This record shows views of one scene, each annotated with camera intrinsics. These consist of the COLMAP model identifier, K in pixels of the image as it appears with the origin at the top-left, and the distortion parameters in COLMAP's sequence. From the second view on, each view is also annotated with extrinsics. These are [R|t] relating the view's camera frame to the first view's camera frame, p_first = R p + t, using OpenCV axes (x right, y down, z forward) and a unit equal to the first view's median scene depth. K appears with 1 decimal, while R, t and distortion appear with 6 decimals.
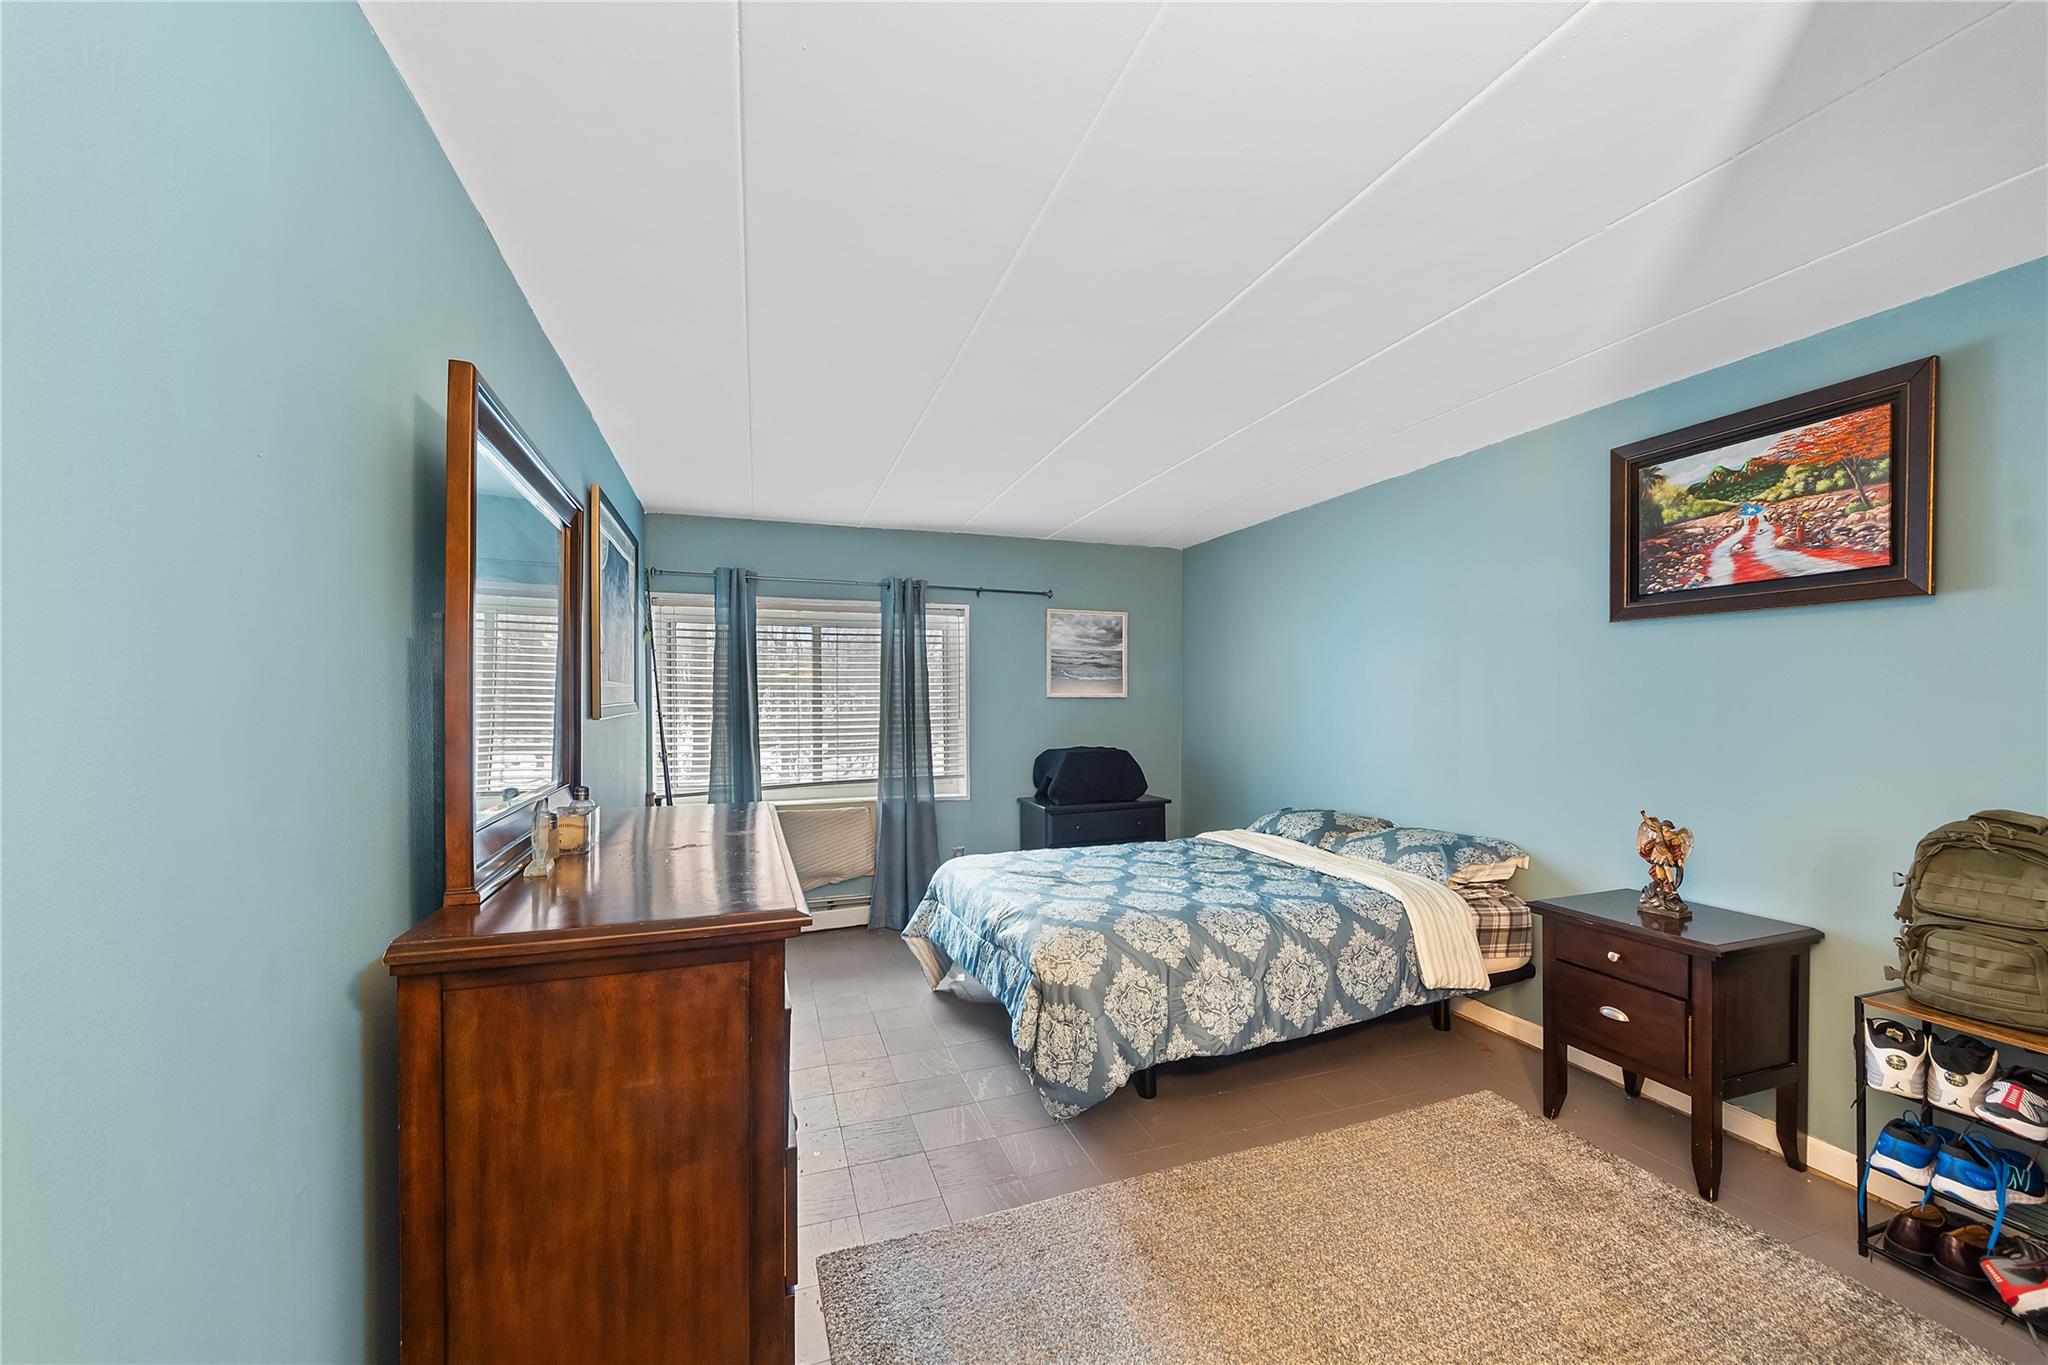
lens RADIAL K [[751.4, 0, 1028.5], [0, 751.4, 702.8], [0, 0, 1]] dist [-0.000144, -0.000008]
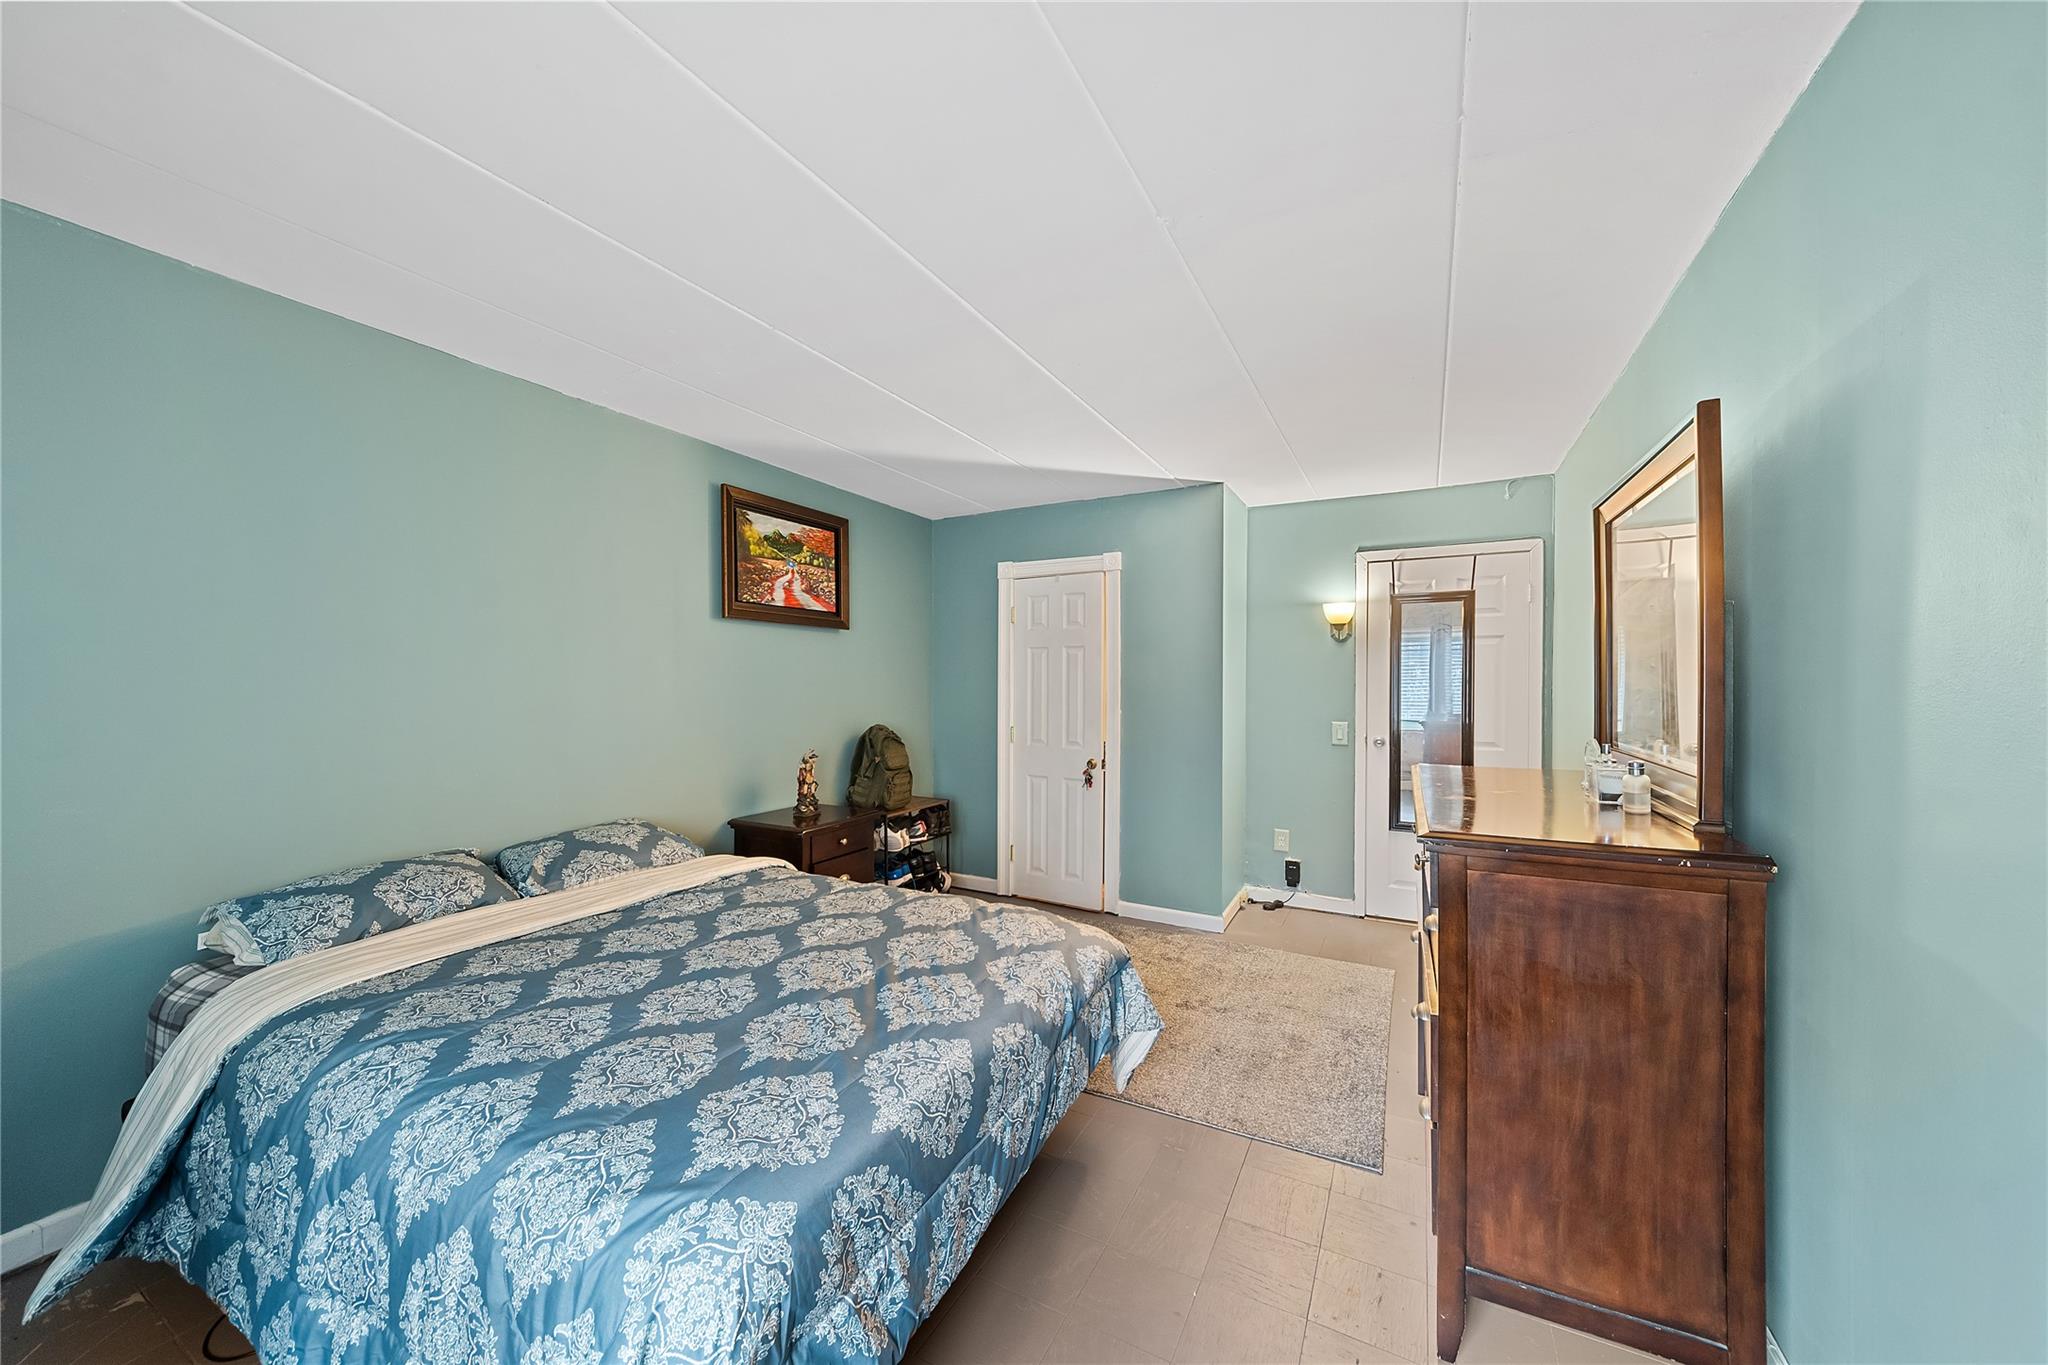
lens RADIAL K [[744.5, 0, 1024.0], [0, 744.5, 682.5], [0, 0, 1]] dist [0.000571, 0.000020]
pose [[-0.673101, 0.001759, 0.739548, -0.582909], [0.005951, 0.999978, 0.003038, 0.002701], [-0.739526, 0.006446, -0.673097, 1.686836]]
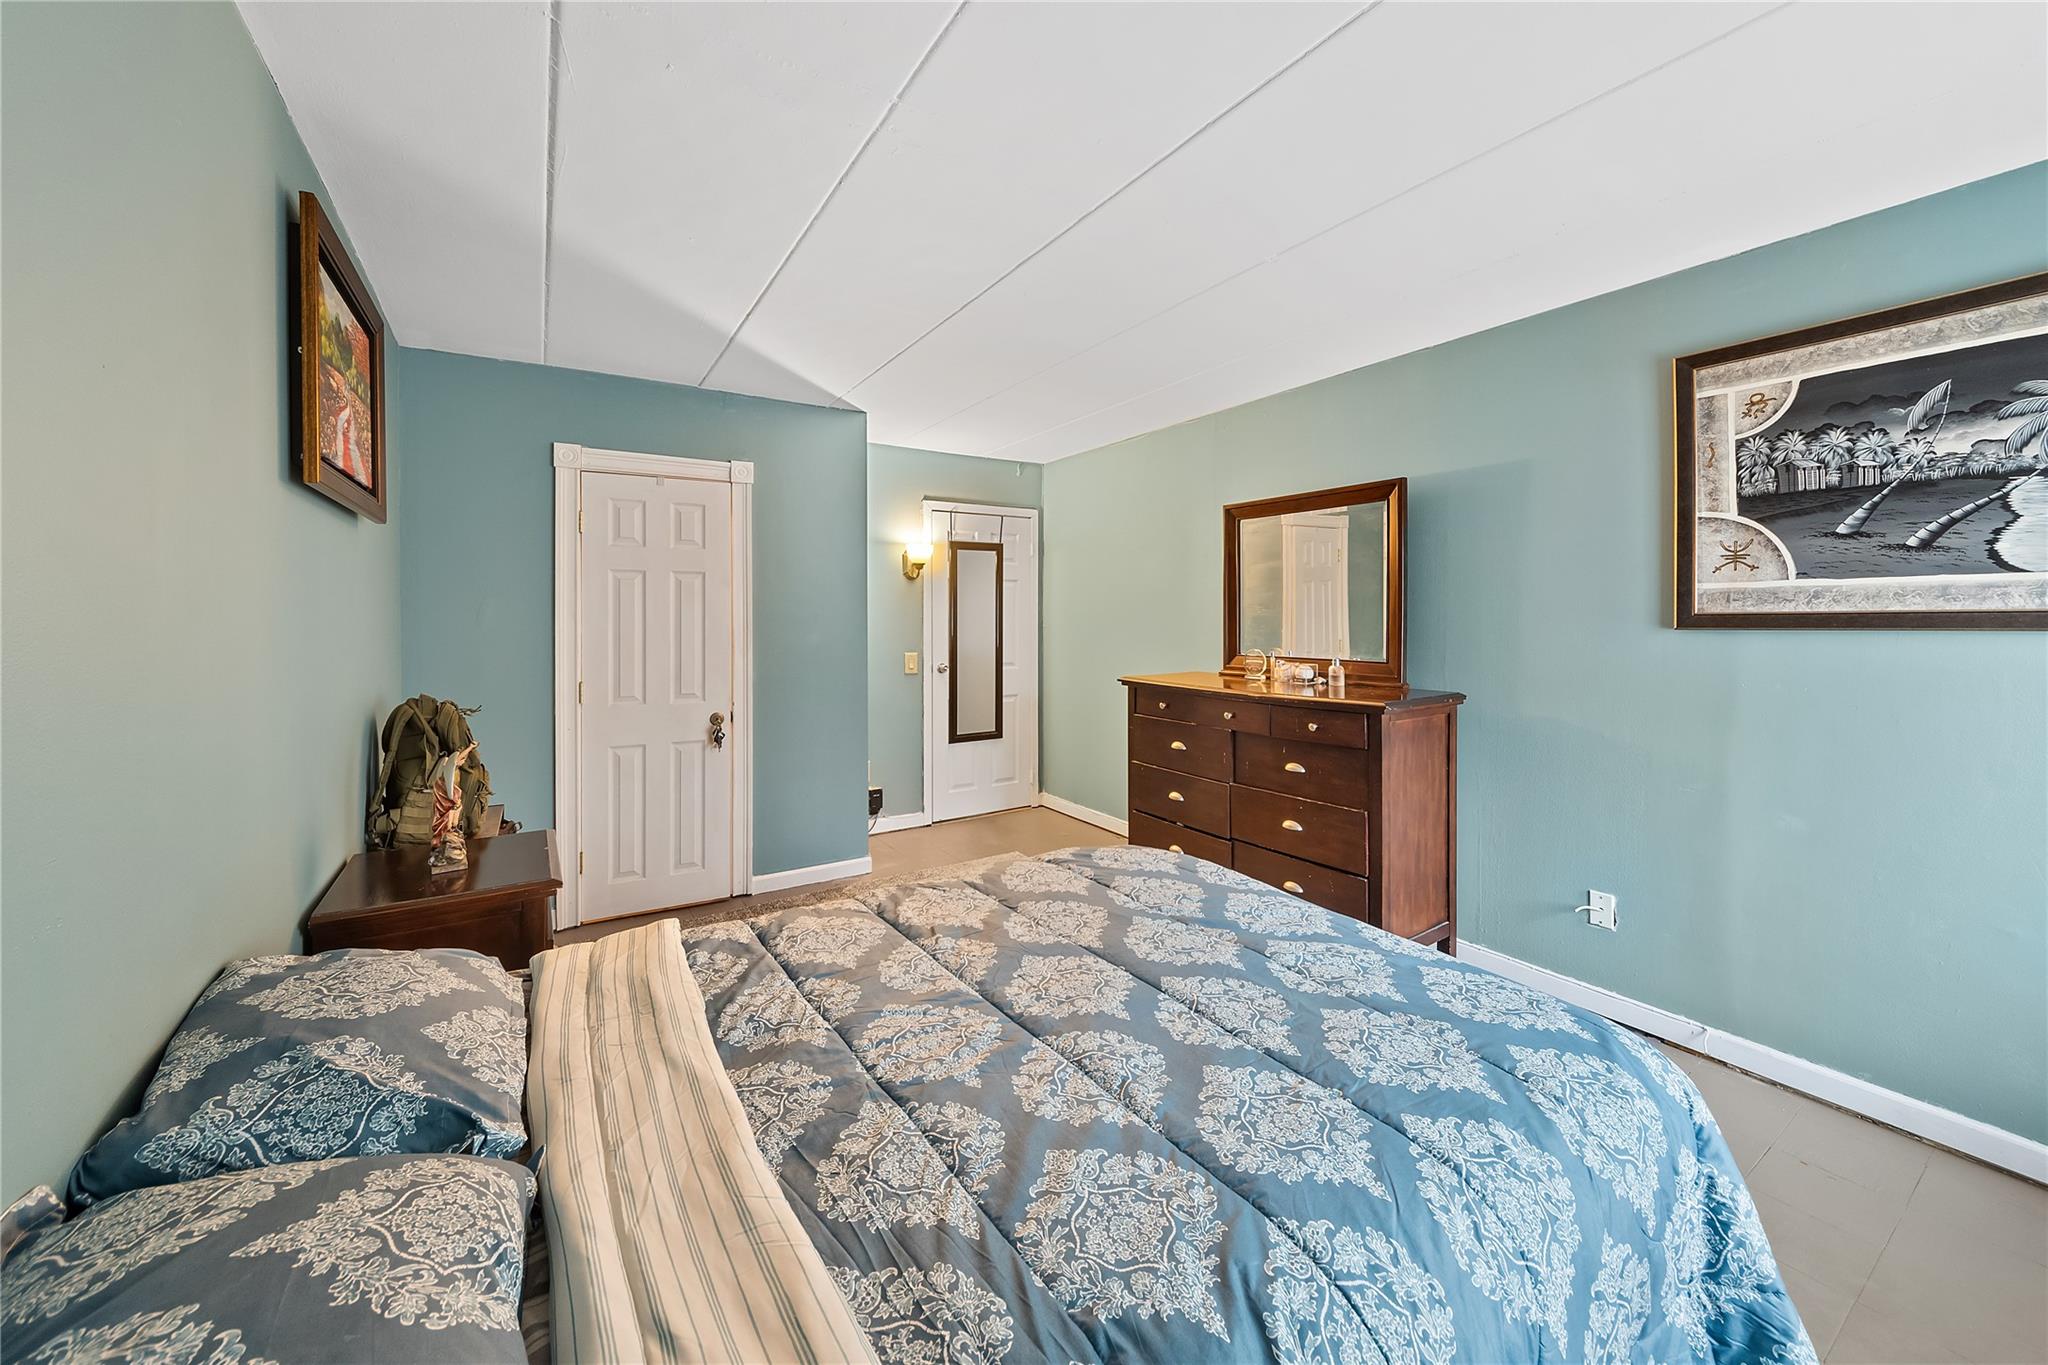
lens RADIAL K [[778.7, 0, 1026.6], [0, 778.7, 618.0], [0, 0, 1]] dist [0.000416, -0.000004]
pose [[-0.969550, 0.006775, -0.244798, 0.433368], [0.004095, 0.999926, 0.011454, -0.006023], [0.244858, 0.010103, -0.969506, 1.978926]]
